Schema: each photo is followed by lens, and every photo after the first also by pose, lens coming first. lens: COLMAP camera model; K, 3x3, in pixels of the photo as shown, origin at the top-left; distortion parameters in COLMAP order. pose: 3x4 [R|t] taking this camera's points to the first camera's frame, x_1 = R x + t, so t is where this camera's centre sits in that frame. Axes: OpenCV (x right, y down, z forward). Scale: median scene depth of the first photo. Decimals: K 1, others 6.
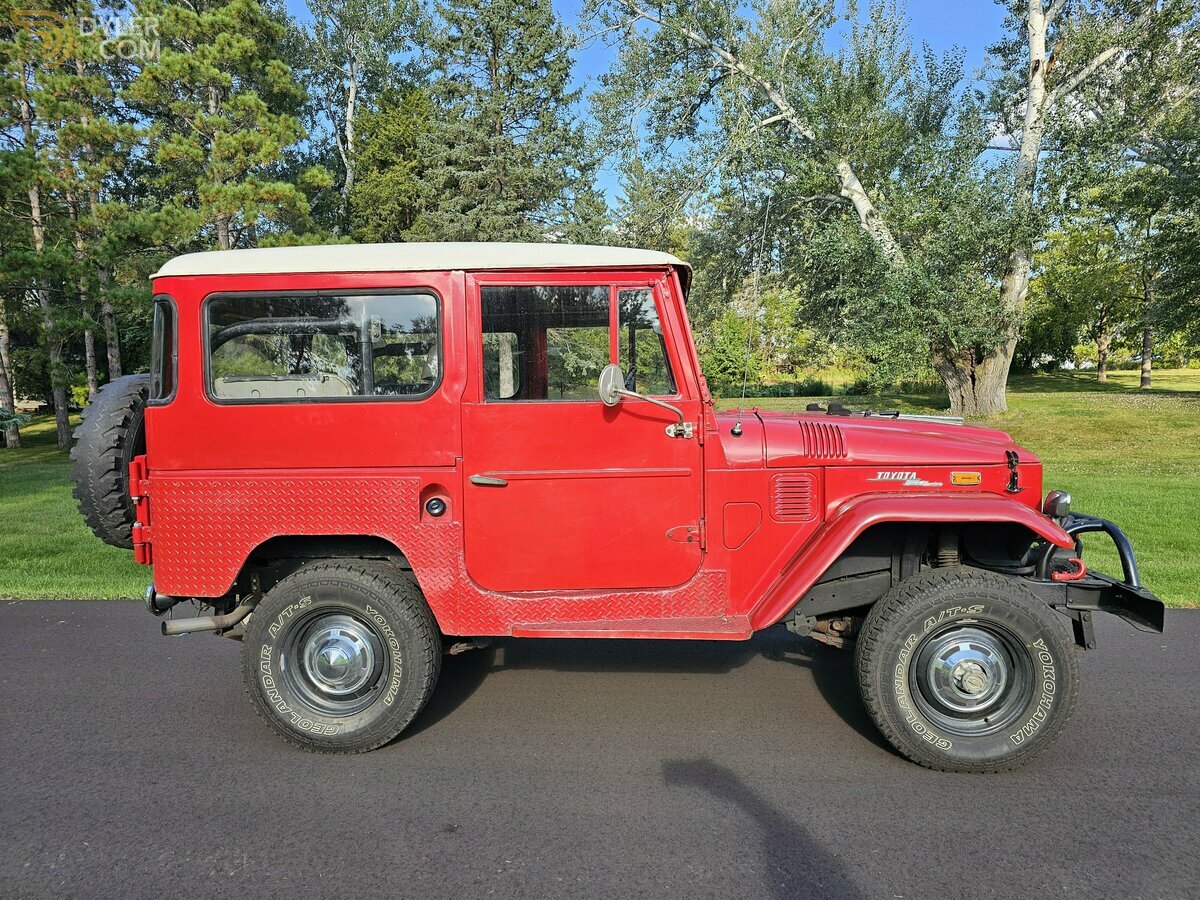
lens RADIAL K [[809.3, 0, 605.0], [0, 809.3, 453.9], [0, 0, 1]] dist [0.043433, -0.038088]
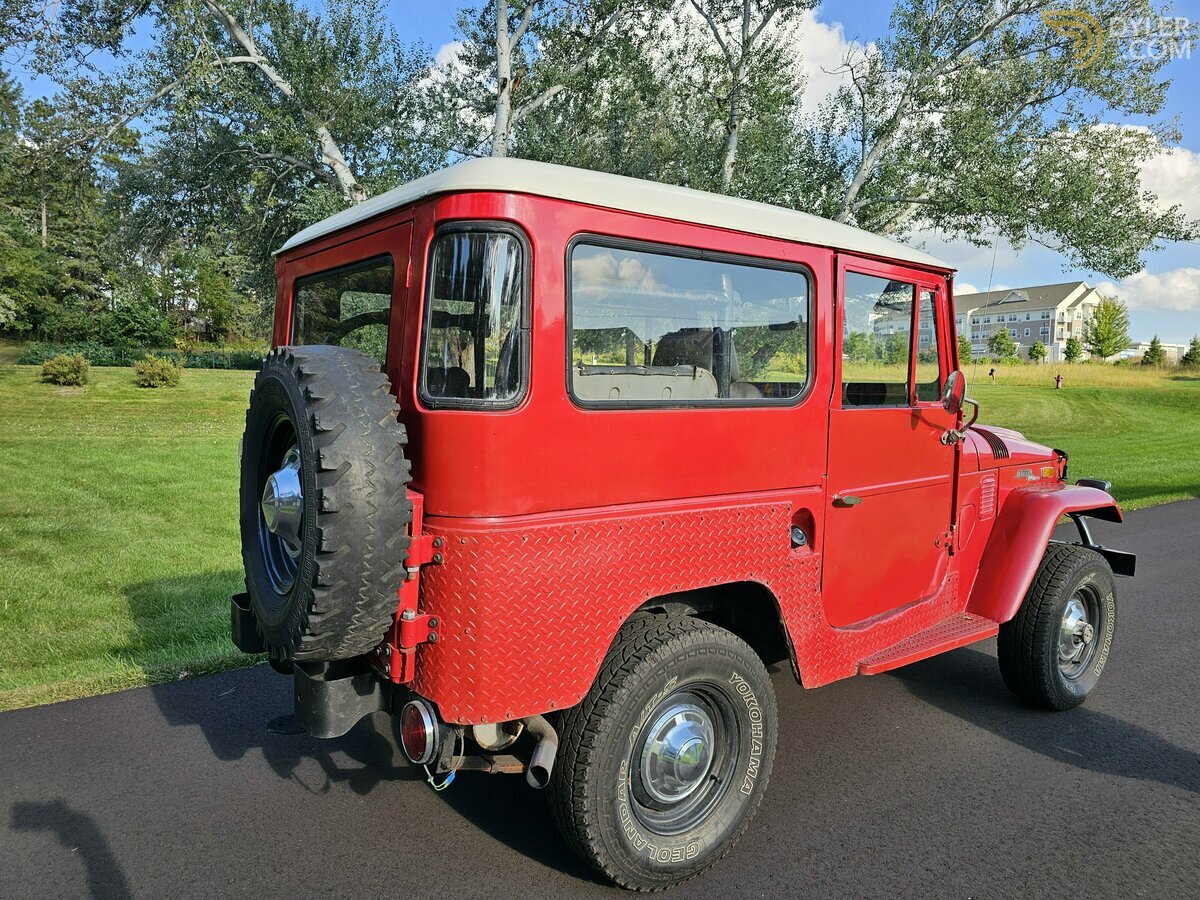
lens RADIAL K [[809.3, 0, 596.4], [0, 809.3, 447.0], [0, 0, 1]] dist [0.043433, -0.038088]
pose [[0.759239, -0.024631, 0.650345, -0.113656], [0.009002, 0.999585, 0.027348, -0.006177], [-0.650749, -0.014909, 0.759146, 0.065258]]
